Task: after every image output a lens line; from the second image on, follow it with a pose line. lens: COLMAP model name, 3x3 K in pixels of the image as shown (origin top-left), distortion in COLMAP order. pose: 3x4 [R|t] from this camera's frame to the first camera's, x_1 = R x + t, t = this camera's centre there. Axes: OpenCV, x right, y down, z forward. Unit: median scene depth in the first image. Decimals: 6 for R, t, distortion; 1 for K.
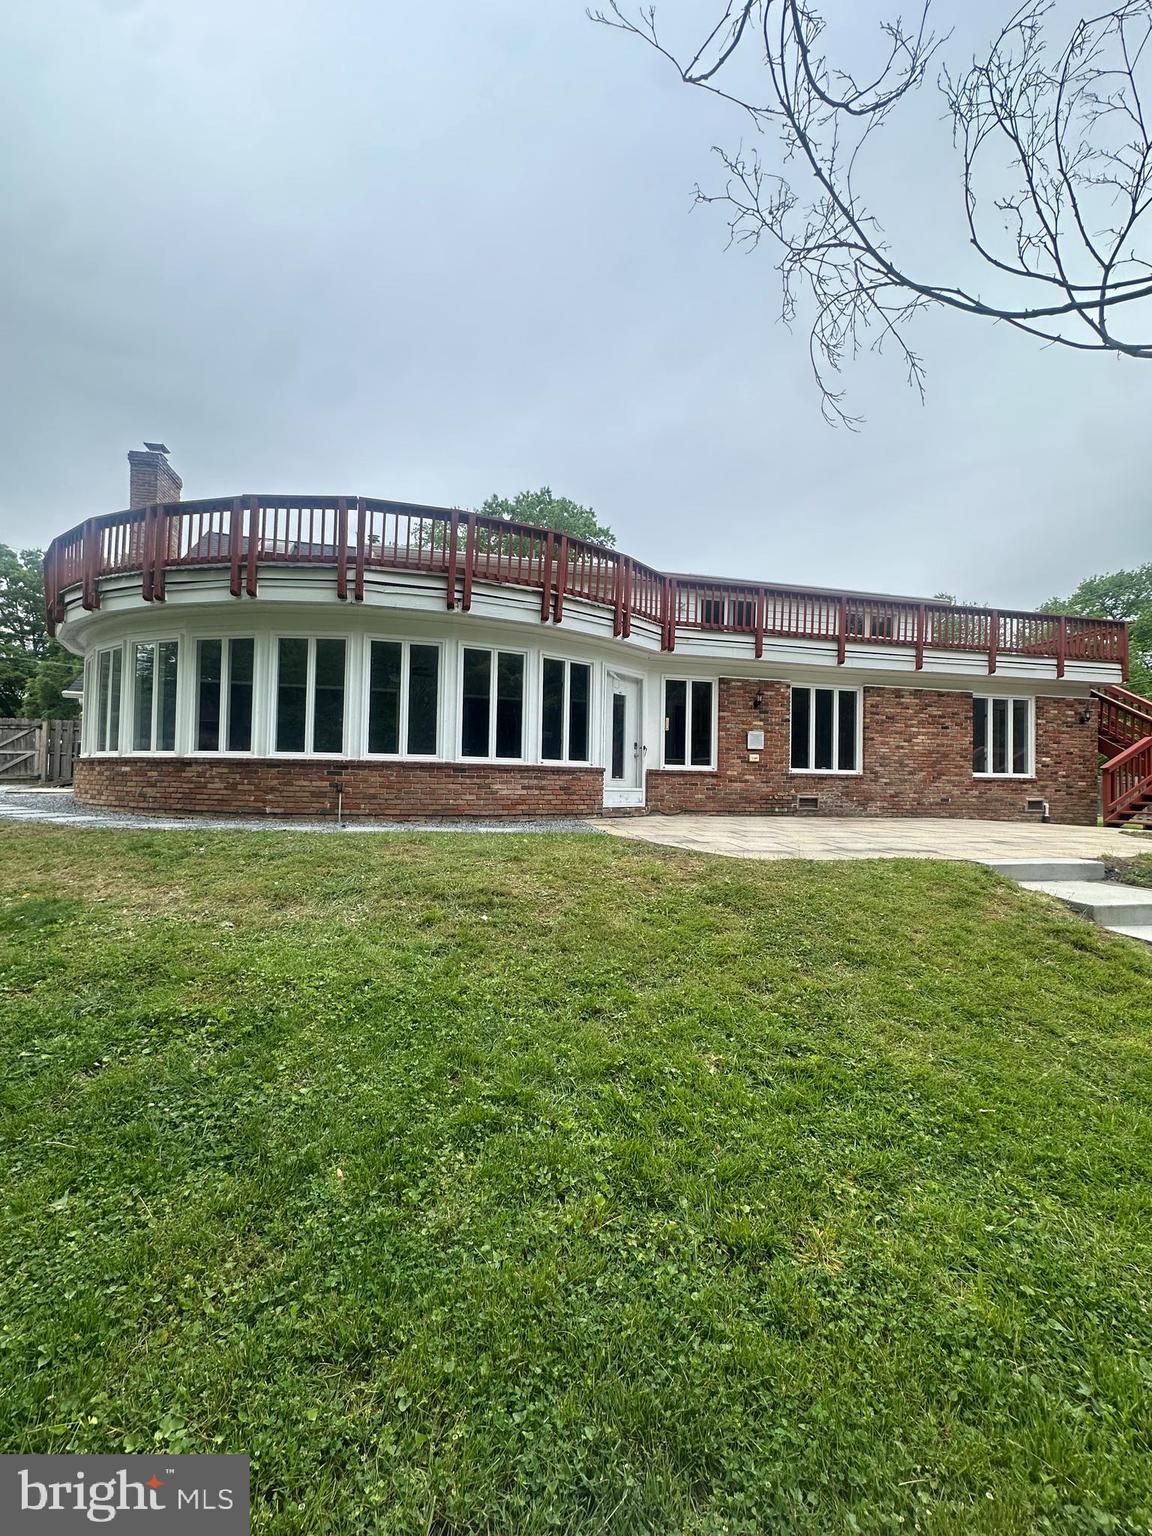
lens RADIAL K [[609.8, 0, 579.4], [0, 609.8, 766.3], [0, 0, 1]] dist [-0.002000, 0.000214]
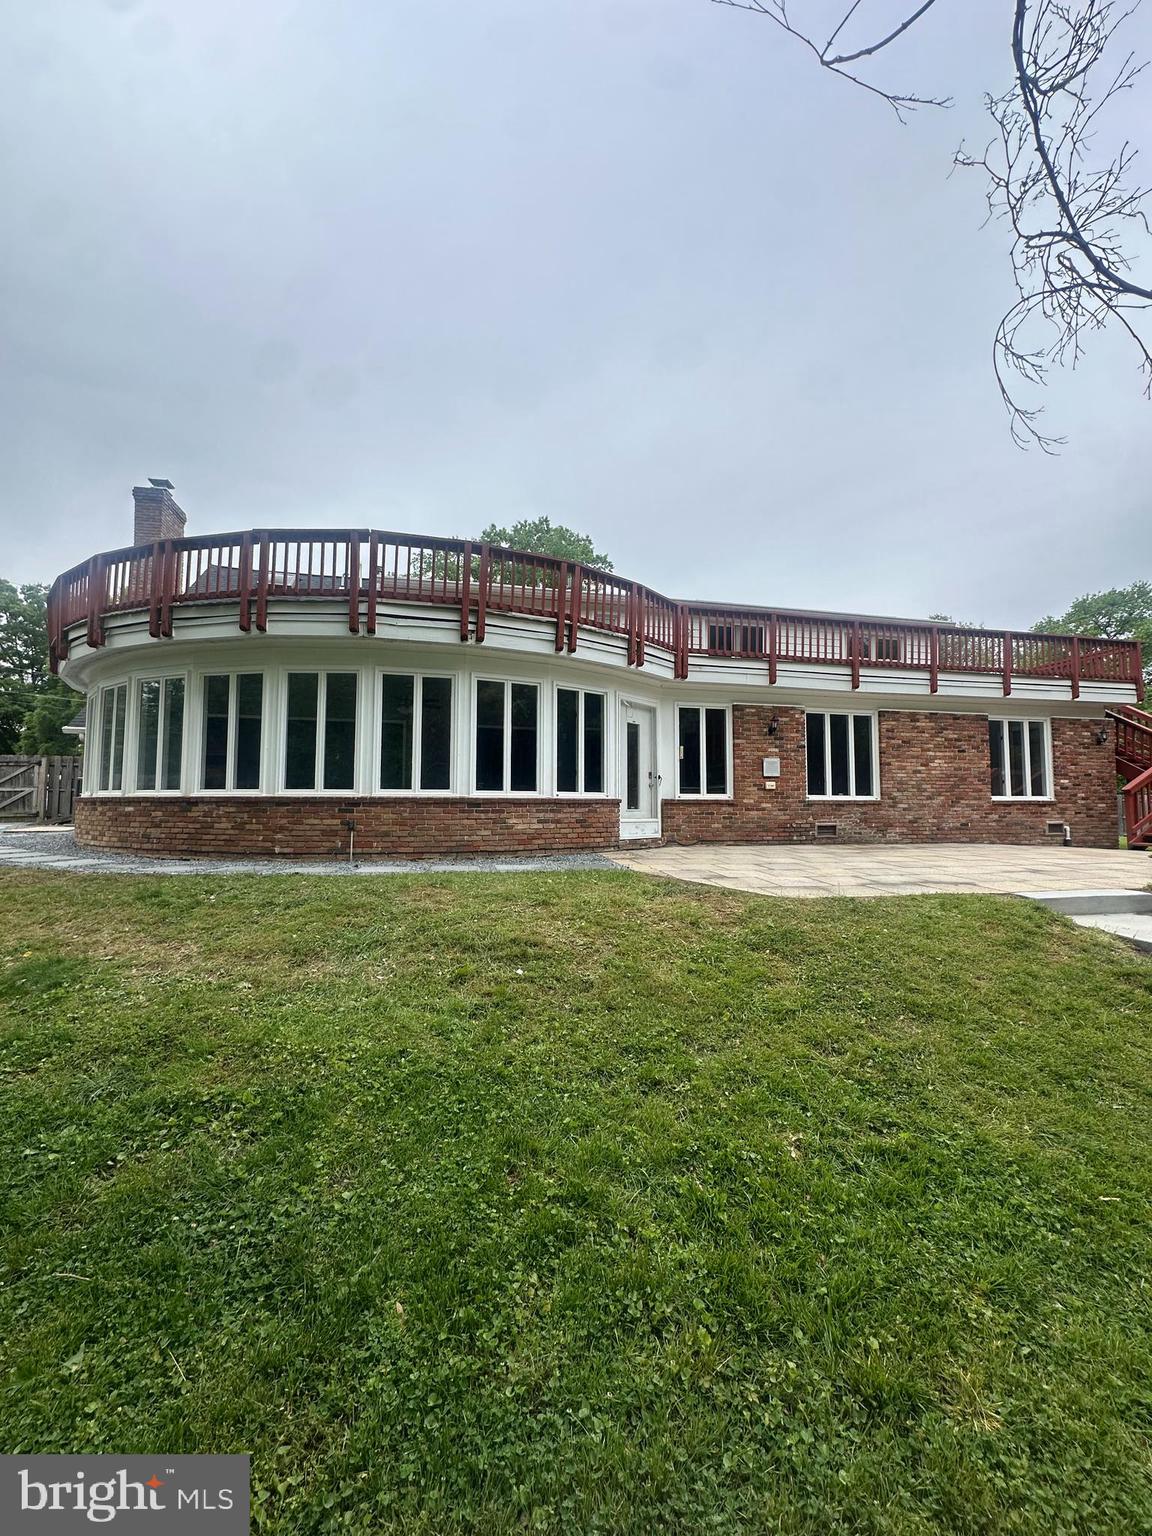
lens RADIAL K [[609.8, 0, 579.4], [0, 609.8, 766.3], [0, 0, 1]] dist [-0.002000, 0.000214]
pose [[0.999866, -0.015866, 0.003937, -0.030028], [0.016008, 0.999107, -0.039113, -0.013708], [-0.003313, 0.039171, 0.999227, 0.025258]]
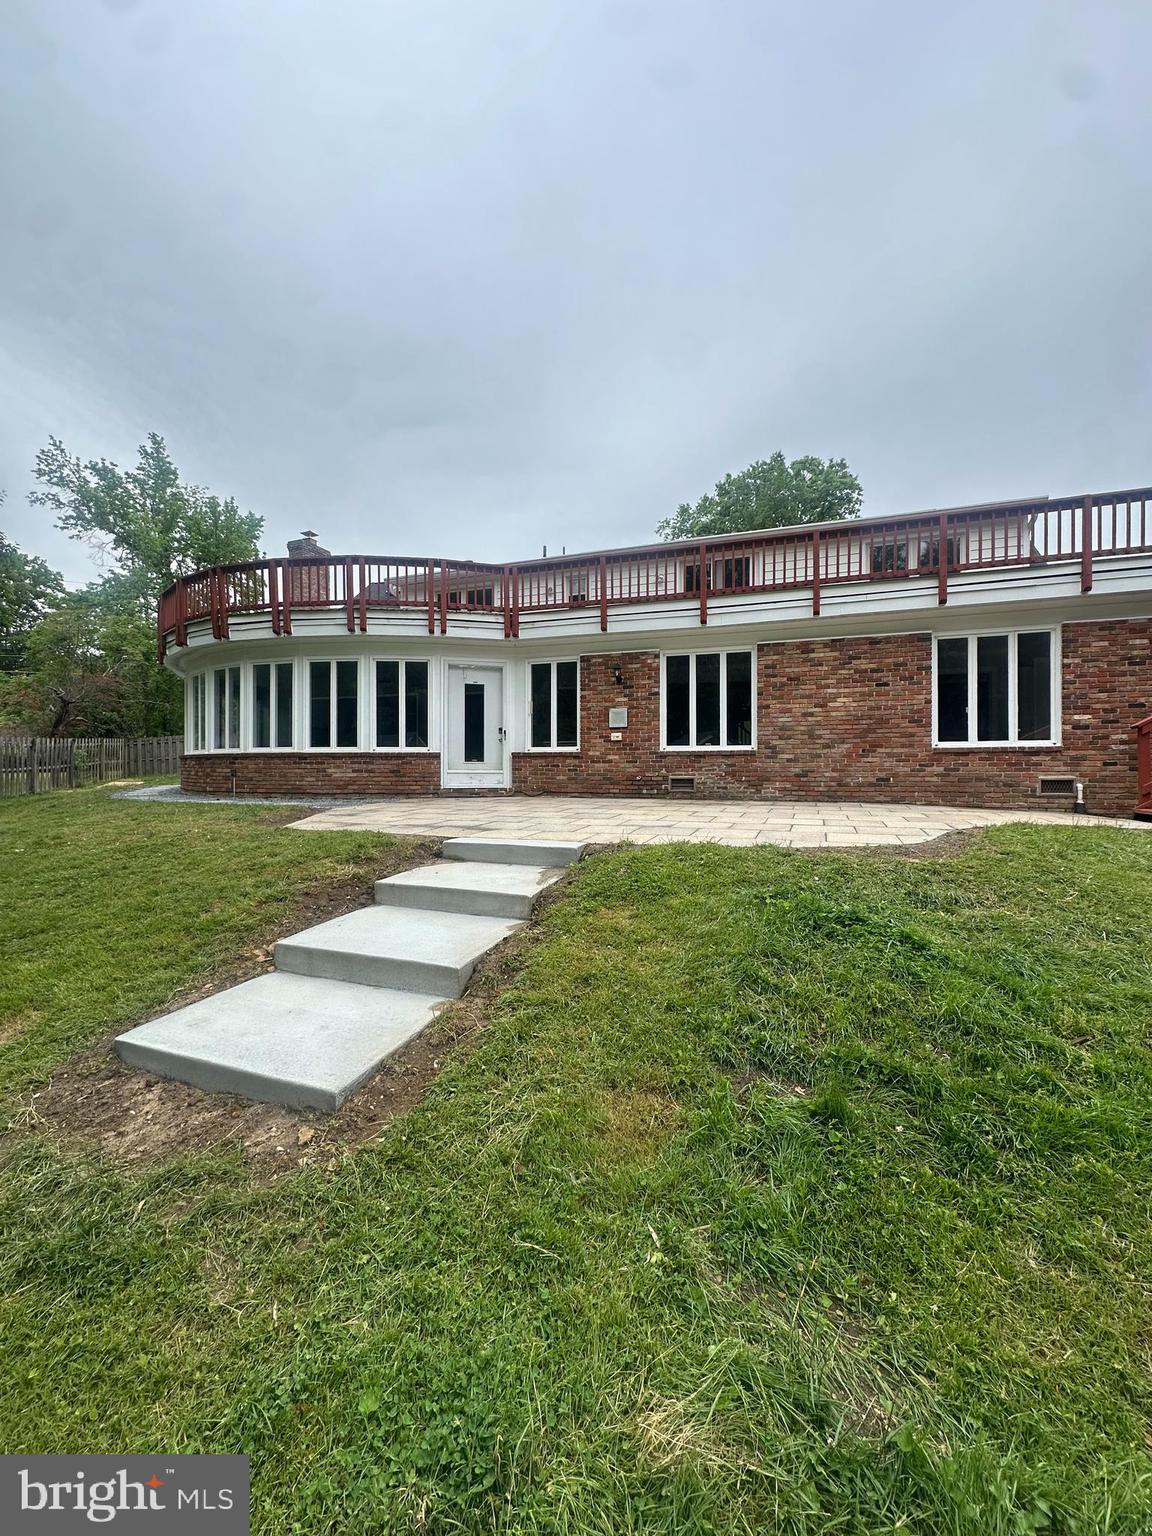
lens RADIAL K [[609.8, 0, 579.4], [0, 609.8, 766.3], [0, 0, 1]] dist [-0.002000, 0.000214]
pose [[0.847622, -0.020322, -0.530211, 0.921549], [0.029875, 0.999509, 0.009450, 0.027122], [0.529759, -0.023850, 0.847813, 0.206693]]
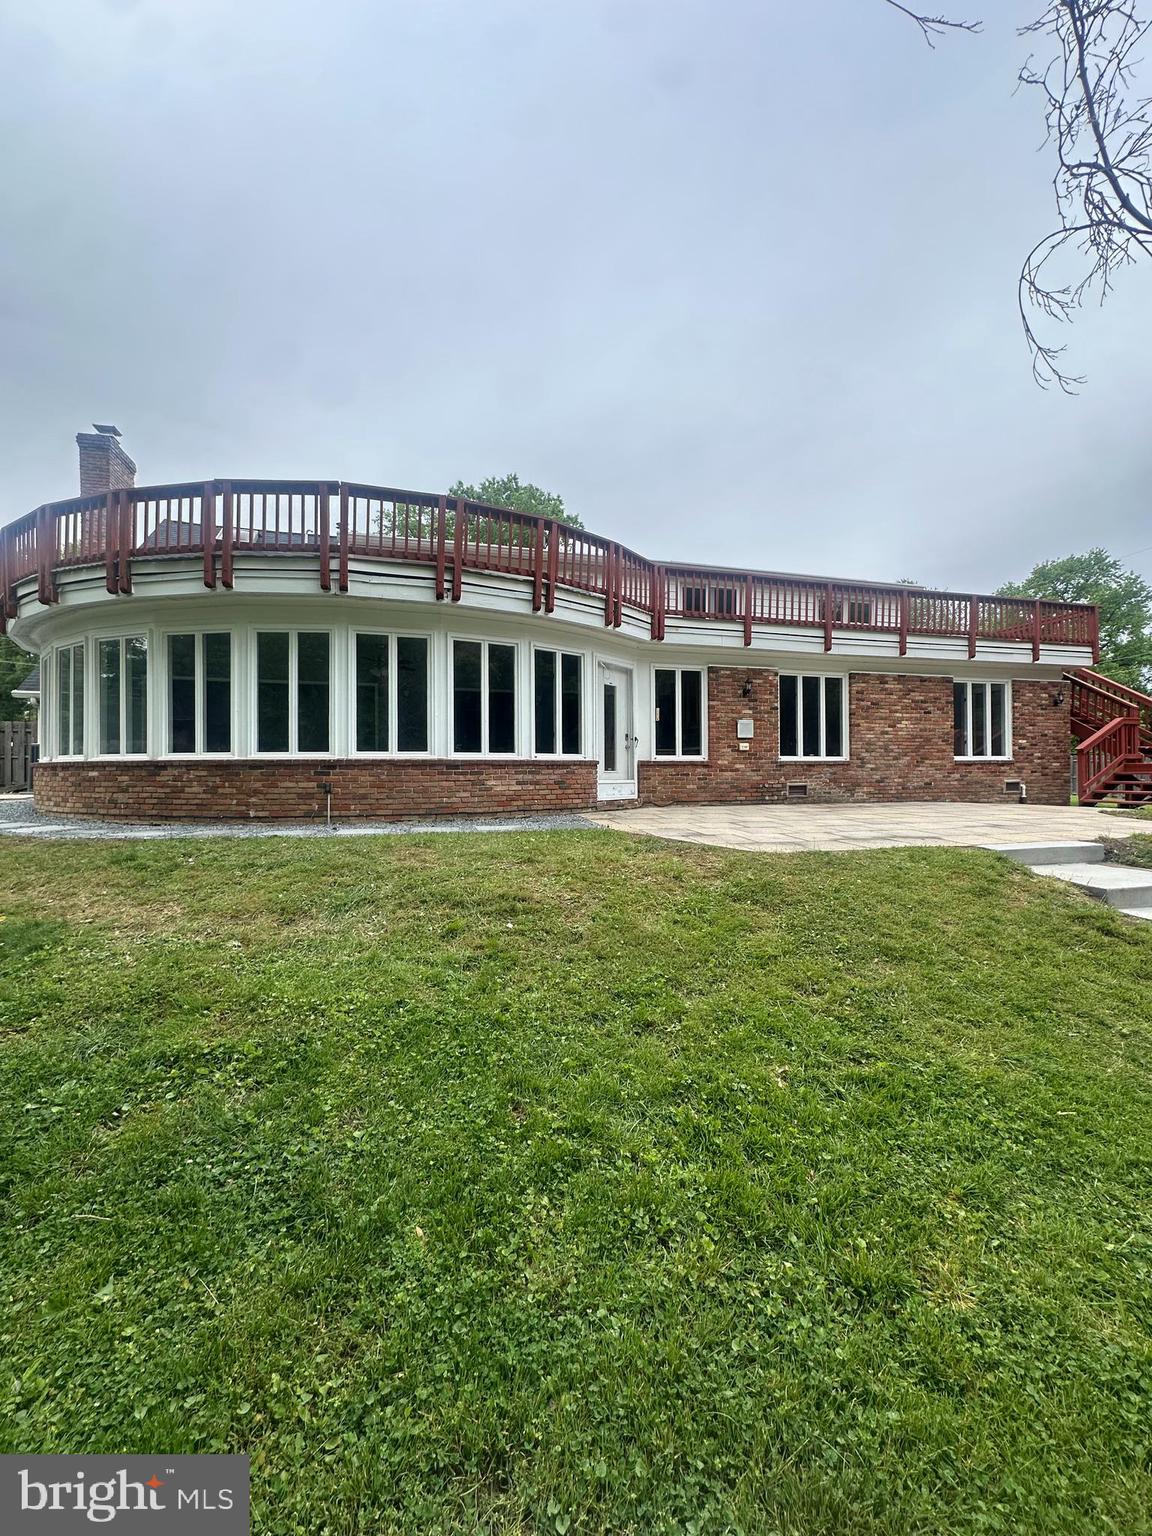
lens RADIAL K [[609.8, 0, 579.4], [0, 609.8, 766.3], [0, 0, 1]] dist [-0.002000, 0.000214]
pose [[0.998394, -0.023399, 0.051595, -0.043158], [0.022486, 0.999581, 0.018212, -0.007309], [-0.051999, -0.017023, 0.998502, 0.022943]]
